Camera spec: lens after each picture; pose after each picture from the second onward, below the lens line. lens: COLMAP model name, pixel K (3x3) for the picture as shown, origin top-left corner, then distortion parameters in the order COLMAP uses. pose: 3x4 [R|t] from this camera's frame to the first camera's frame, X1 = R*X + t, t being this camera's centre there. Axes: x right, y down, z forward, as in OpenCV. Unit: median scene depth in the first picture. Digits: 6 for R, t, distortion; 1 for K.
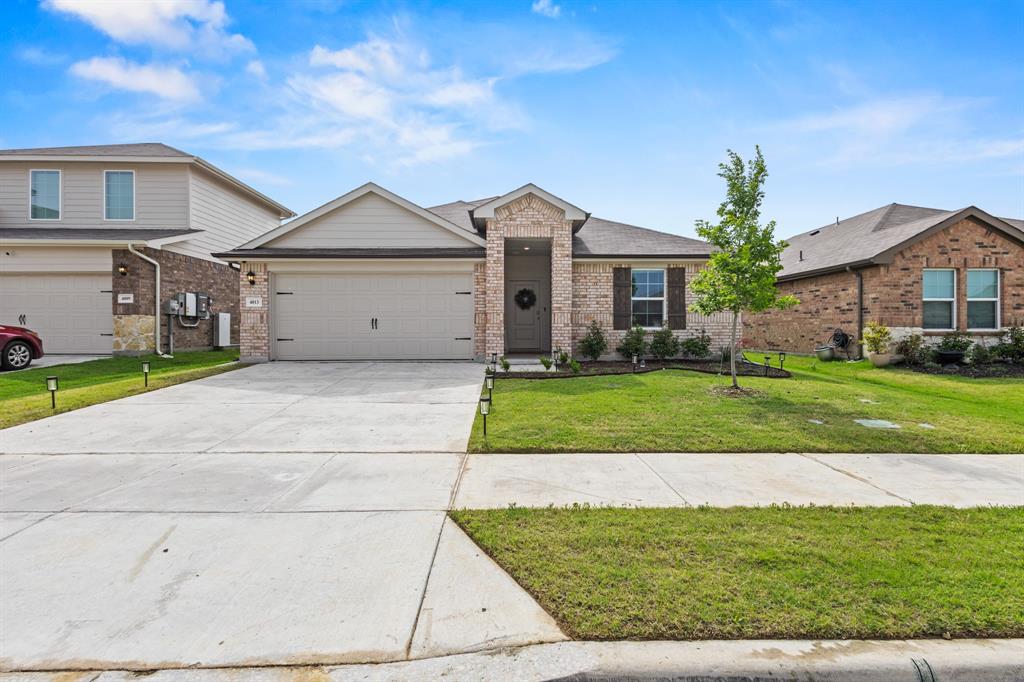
lens RADIAL K [[475.3, 0, 511.7], [0, 475.3, 337.3], [0, 0, 1]] dist [0.004980, 0.000296]
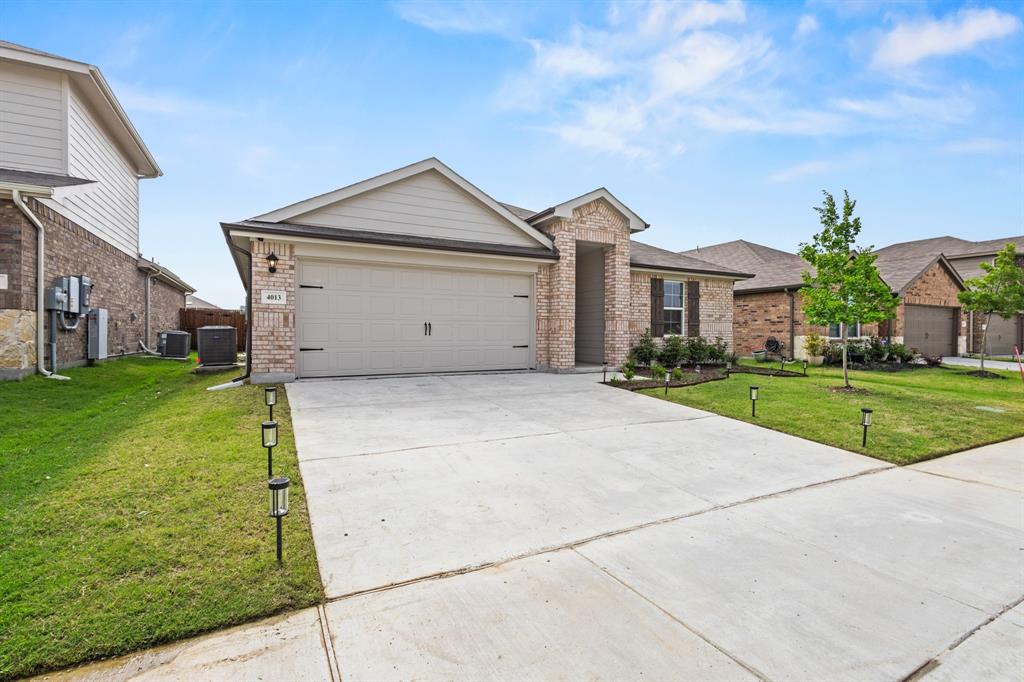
lens RADIAL K [[475.3, 0, 514.3], [0, 475.3, 339.5], [0, 0, 1]] dist [0.004980, 0.000296]
pose [[0.893219, 0.000682, 0.449621, -0.534416], [0.000610, 0.999996, -0.002727, -0.008236], [-0.449621, 0.002710, 0.893215, 0.198774]]
